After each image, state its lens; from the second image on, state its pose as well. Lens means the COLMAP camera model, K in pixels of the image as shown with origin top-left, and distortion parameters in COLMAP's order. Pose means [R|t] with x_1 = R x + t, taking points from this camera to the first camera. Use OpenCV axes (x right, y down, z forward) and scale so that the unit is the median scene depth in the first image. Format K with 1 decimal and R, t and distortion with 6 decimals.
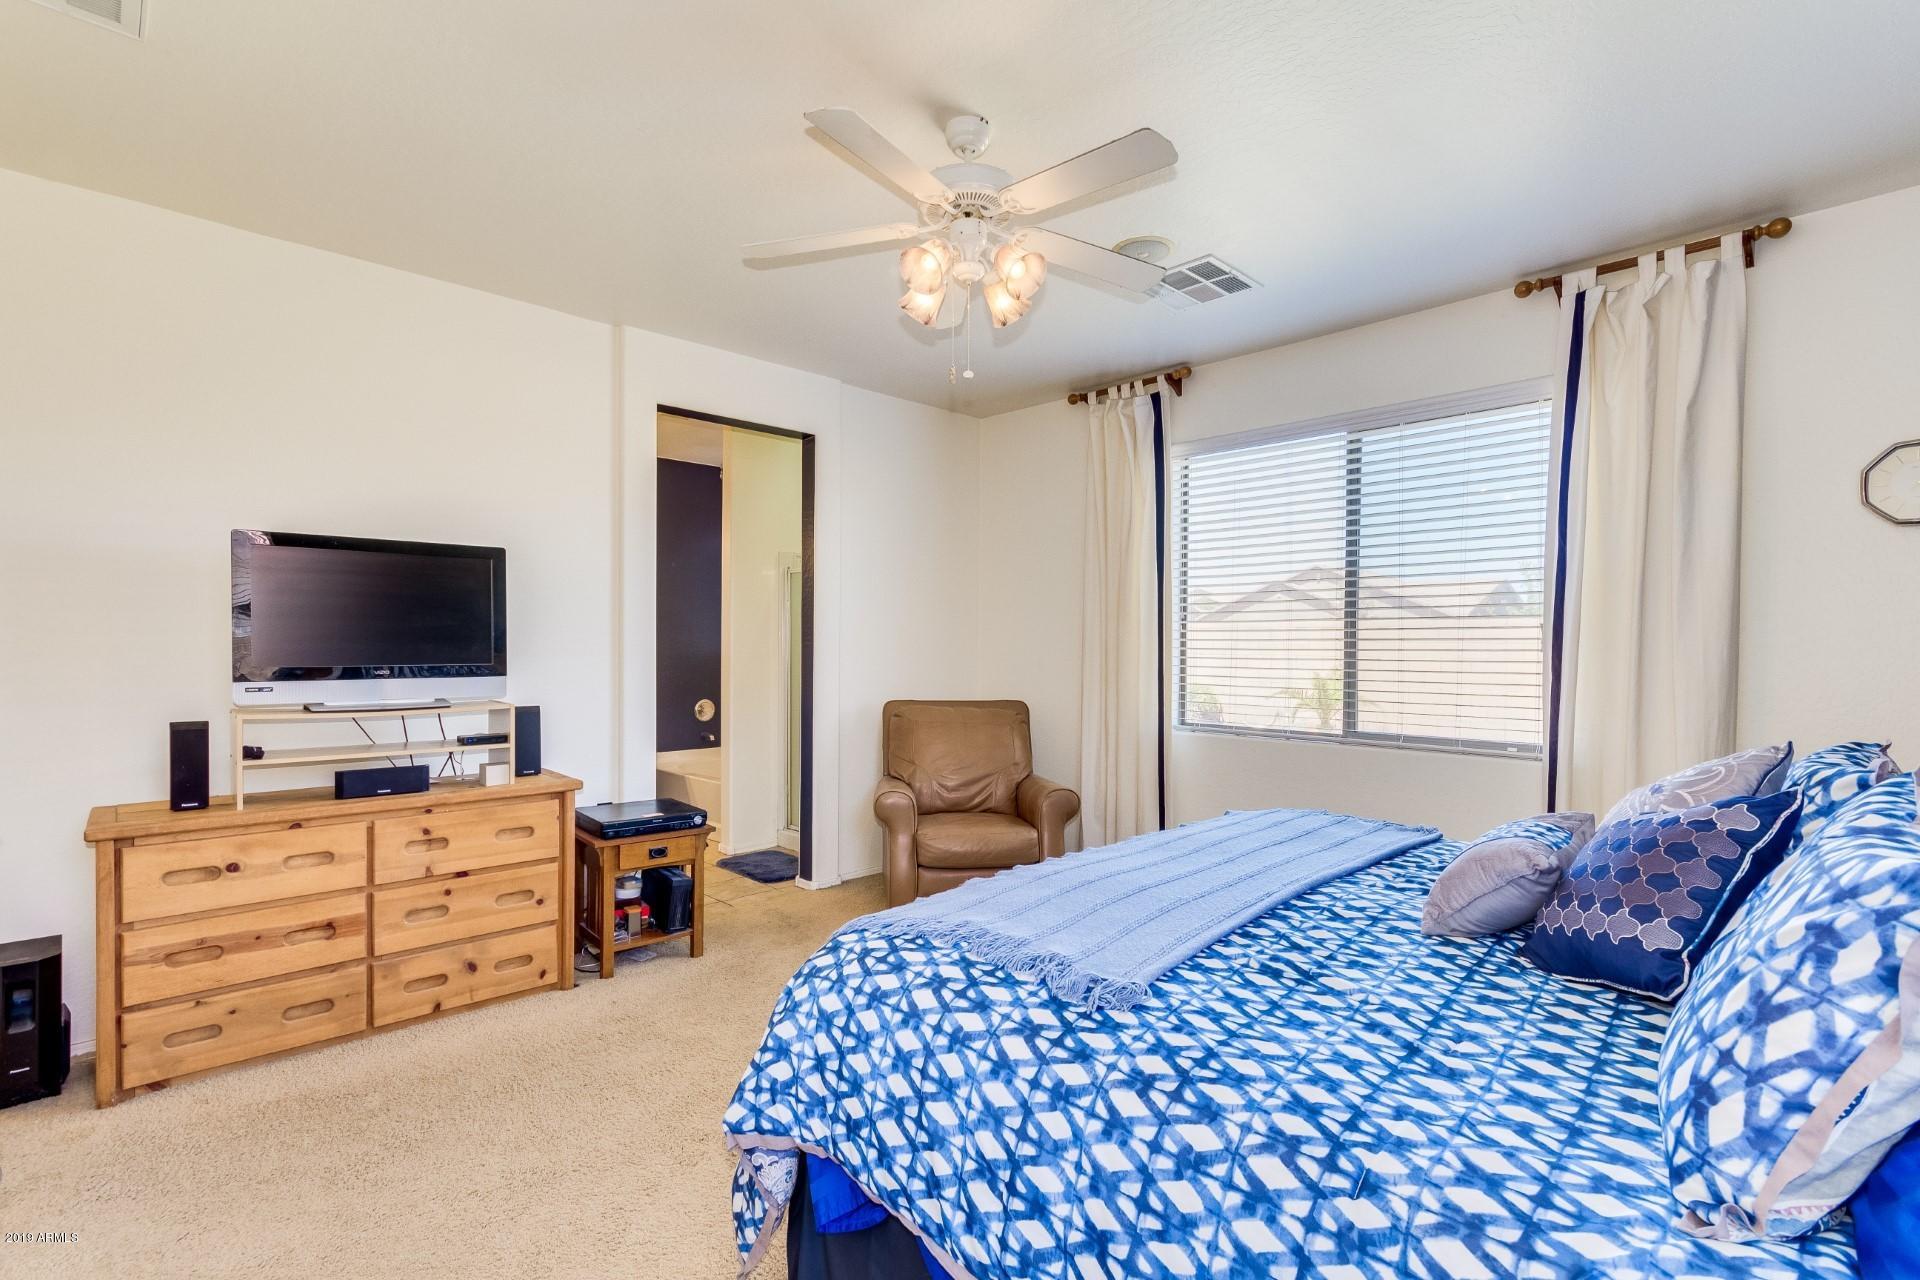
lens RADIAL K [[880.8, 0, 966.7], [0, 880.8, 646.5], [0, 0, 1]] dist [0.003146, 0.000512]
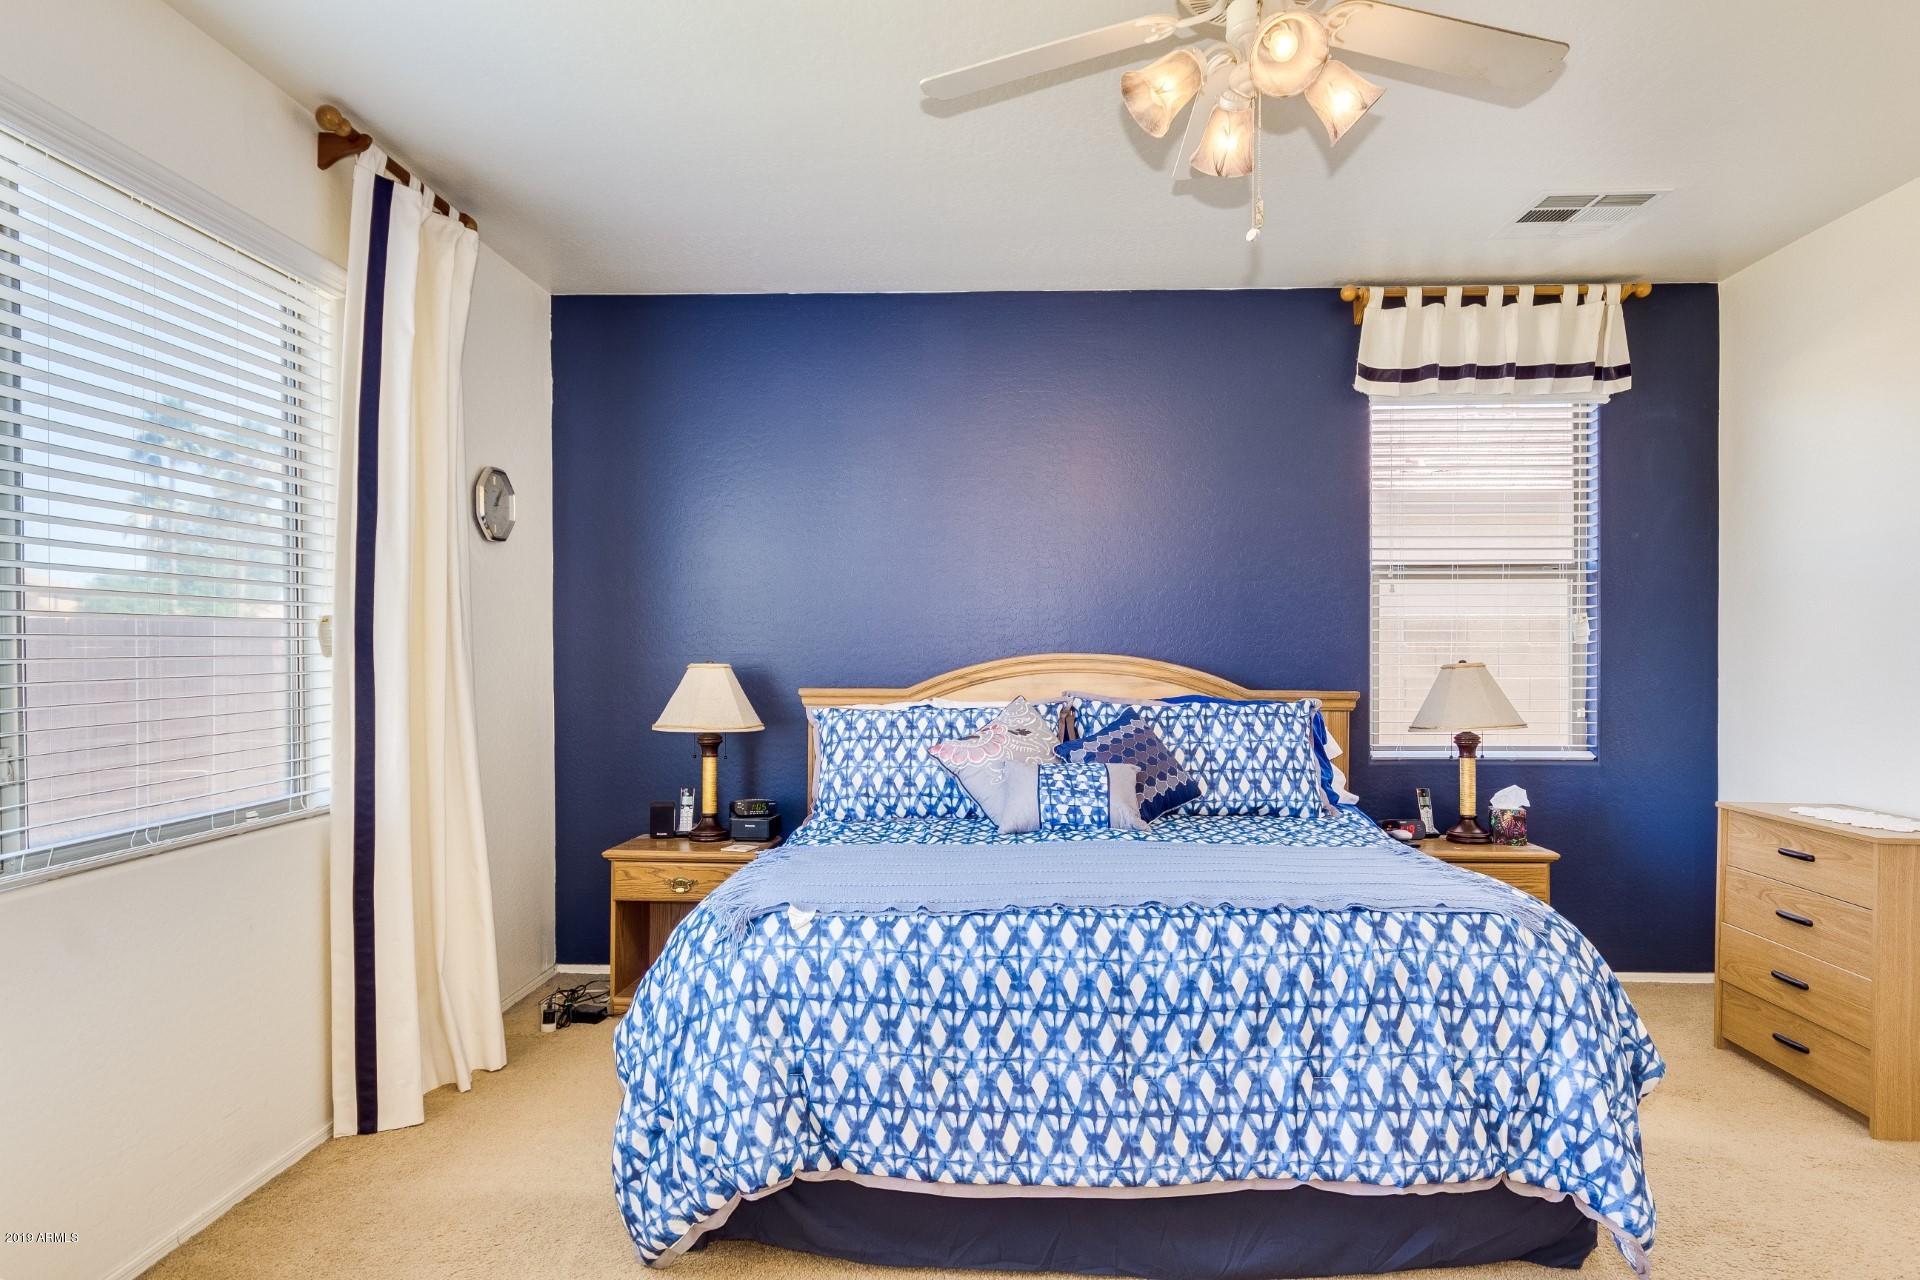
lens RADIAL K [[1116.5, 0, 961.1], [0, 1116.5, 662.8], [0, 0, 1]] dist [0.005457, 0.001668]
pose [[-0.674062, -0.011415, 0.738587, -0.333115], [0.001291, 0.999861, 0.016631, -0.003947], [-0.738674, 0.012164, -0.673953, 1.247650]]
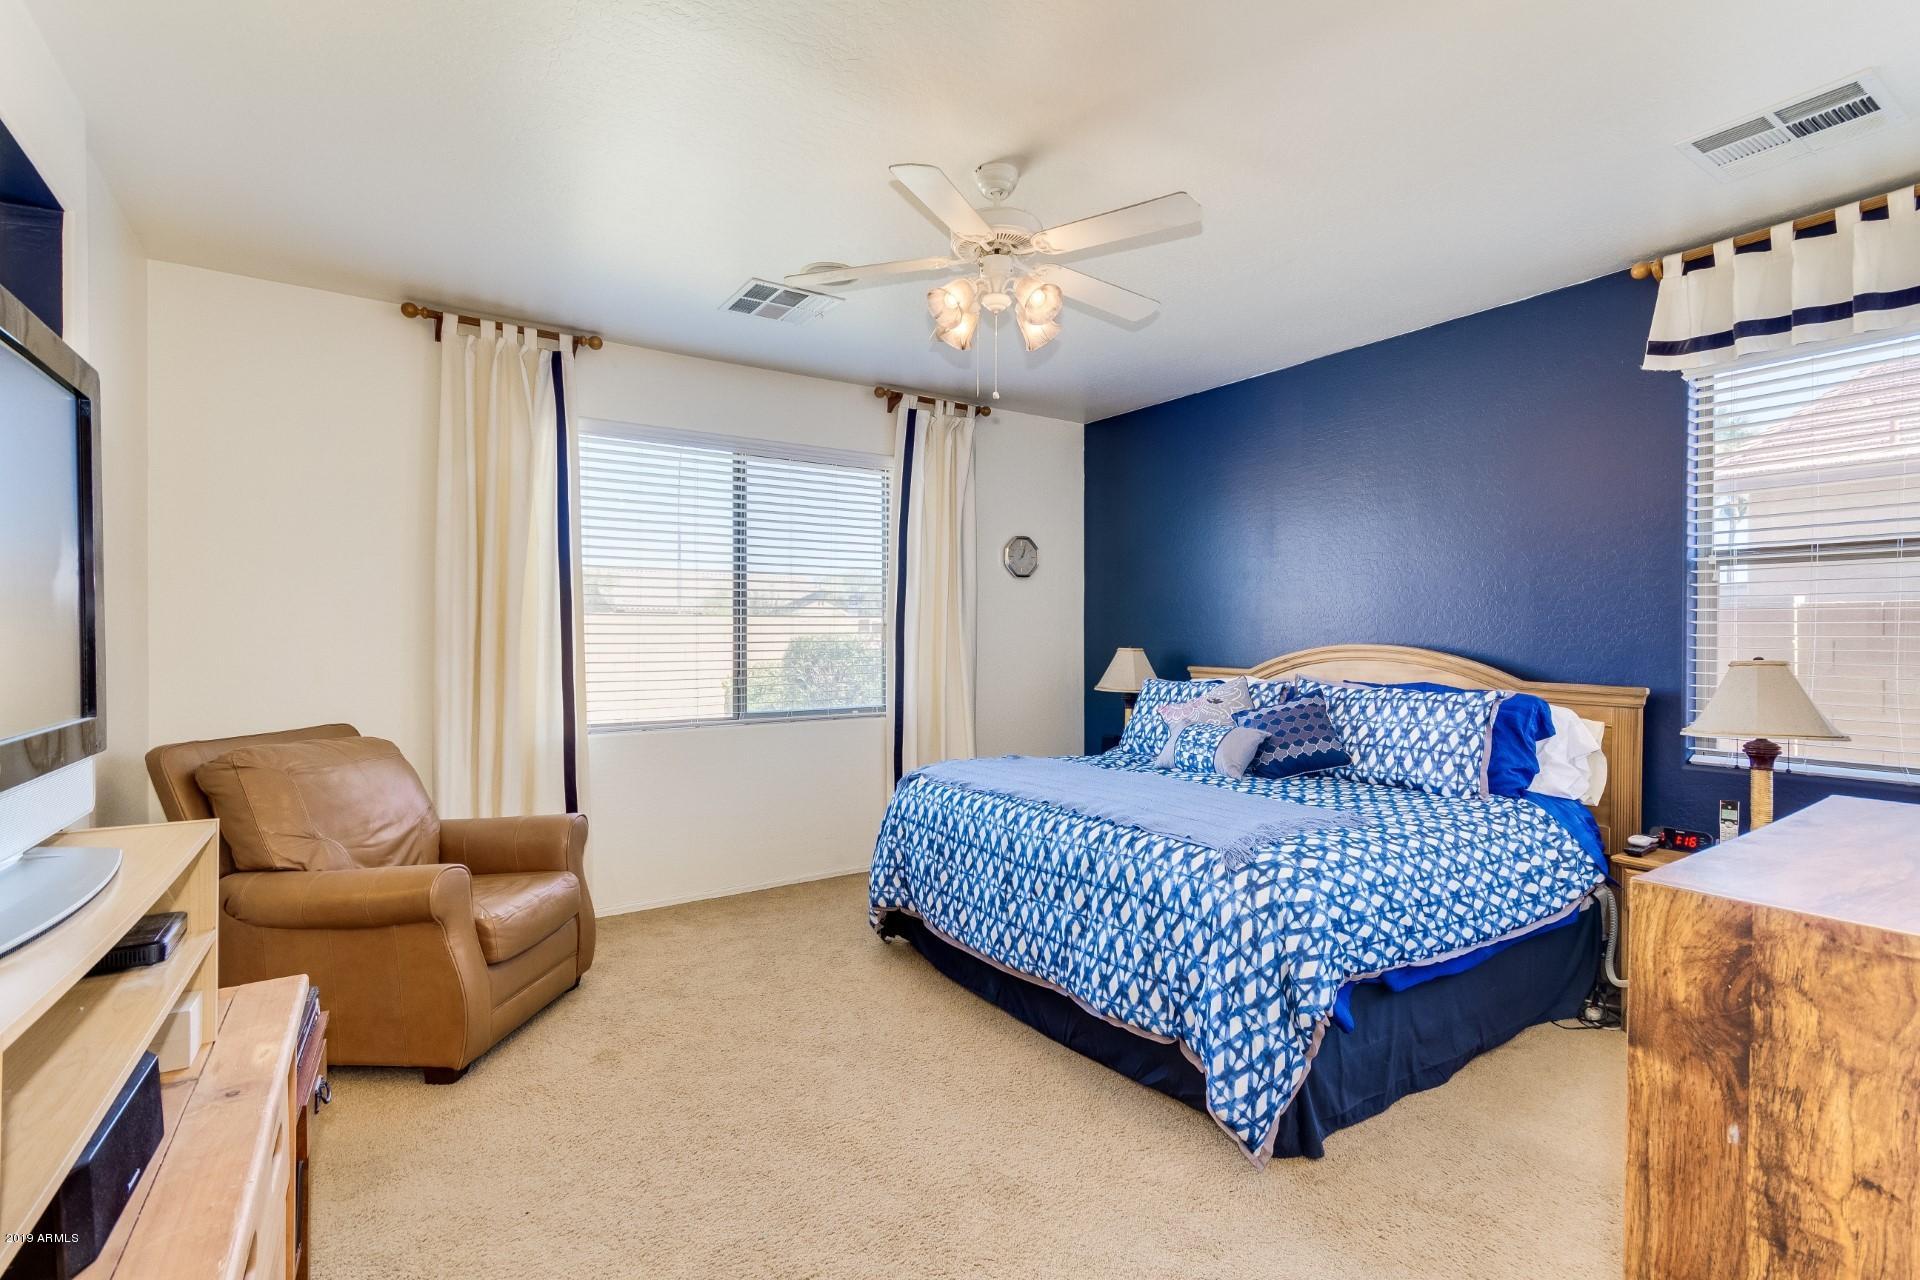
lens RADIAL K [[880.8, 0, 966.7], [0, 880.8, 646.5], [0, 0, 1]] dist [0.003146, 0.000512]
pose [[0.195644, -0.016299, 0.980539, -0.777867], [0.002612, 0.999867, 0.016099, -0.011303], [-0.980671, -0.000589, 0.195661, 0.588553]]
